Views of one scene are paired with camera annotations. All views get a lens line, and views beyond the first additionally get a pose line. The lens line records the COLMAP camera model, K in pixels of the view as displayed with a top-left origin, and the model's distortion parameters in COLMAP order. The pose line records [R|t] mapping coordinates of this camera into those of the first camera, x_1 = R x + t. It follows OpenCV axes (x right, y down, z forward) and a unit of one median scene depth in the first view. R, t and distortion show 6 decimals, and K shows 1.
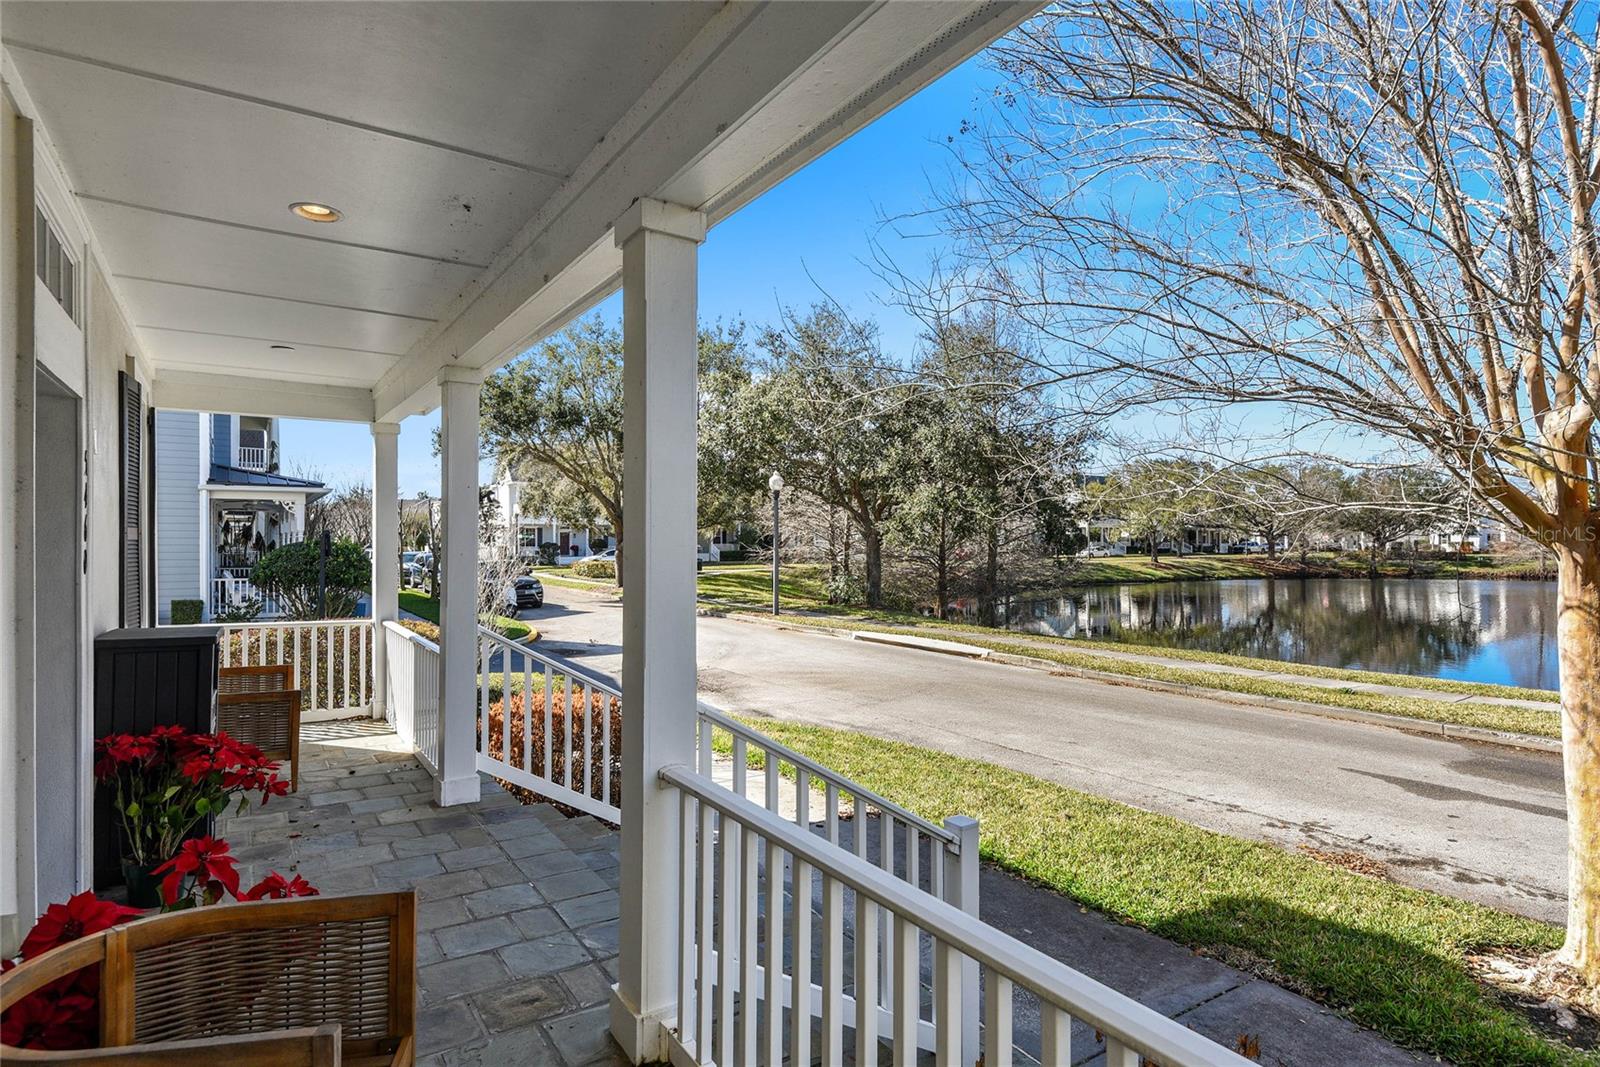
lens RADIAL K [[861.9, 0, 803.8], [0, 861.9, 539.6], [0, 0, 1]] dist [0.018959, -0.001567]
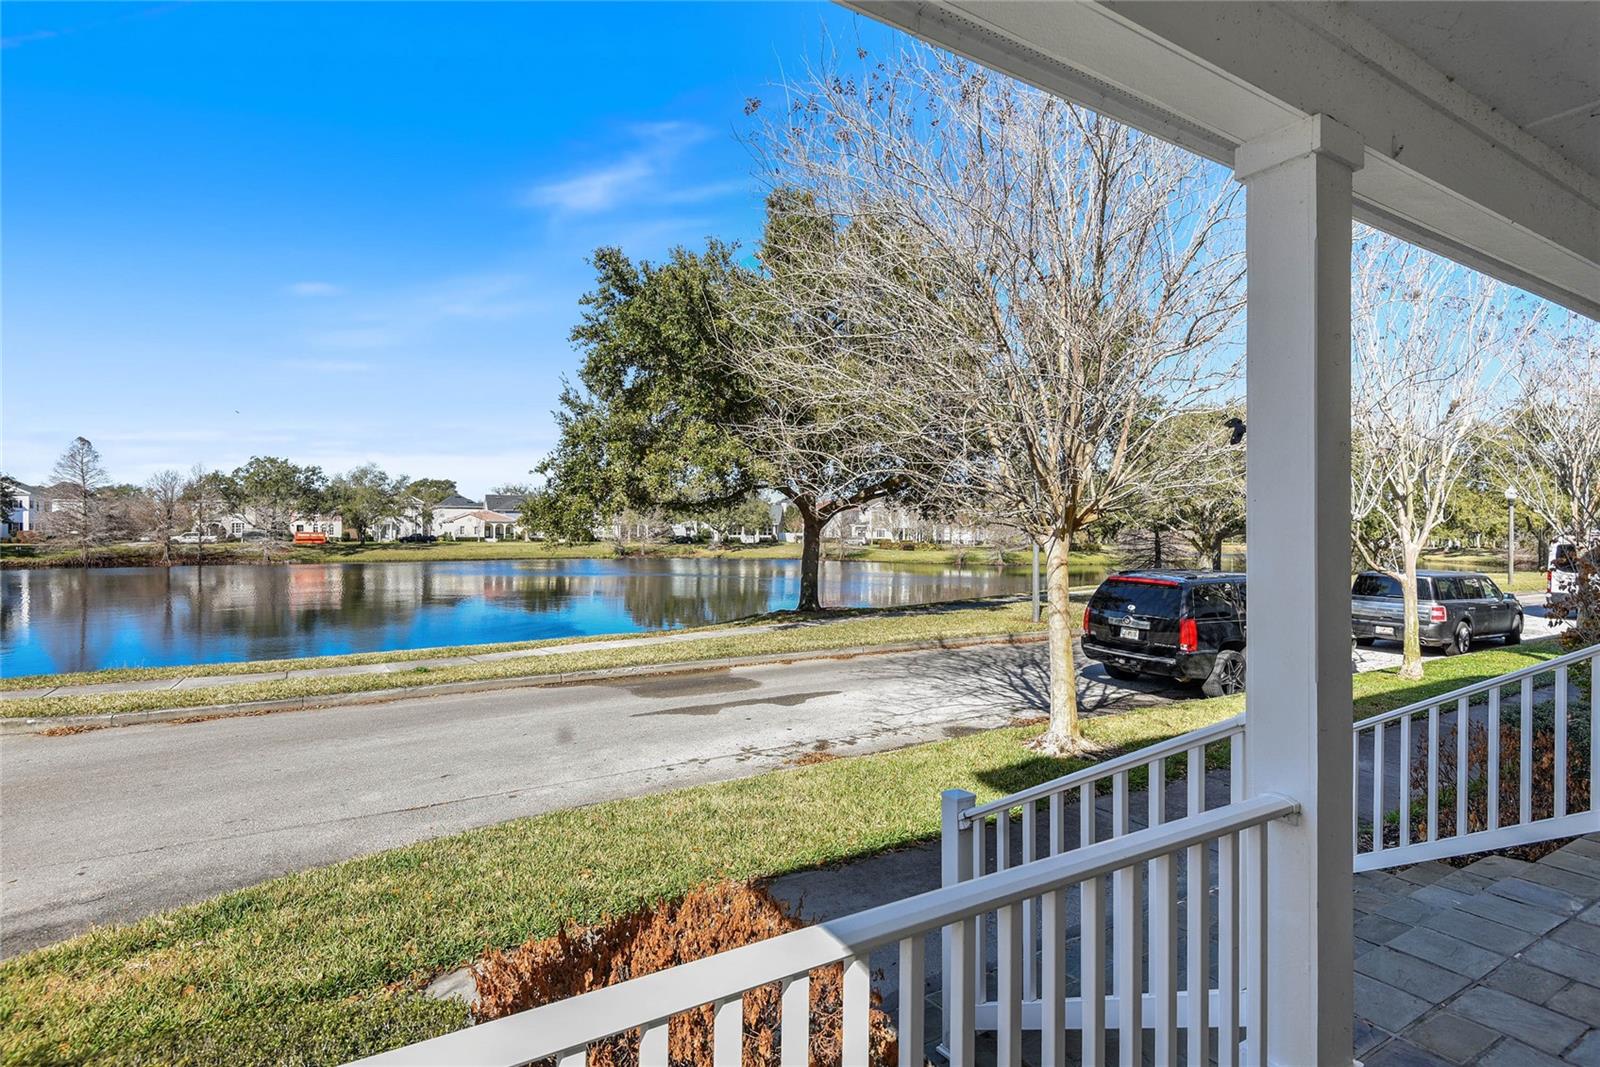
lens RADIAL K [[773.3, 0, 802.7], [0, 773.3, 535.0], [0, 0, 1]] dist [0.002693, -0.000974]
pose [[0.047965, -0.001963, 0.998847, -0.572234], [-0.005925, 0.999980, 0.002250, -0.001604], [-0.998831, -0.006027, 0.047952, 0.844948]]
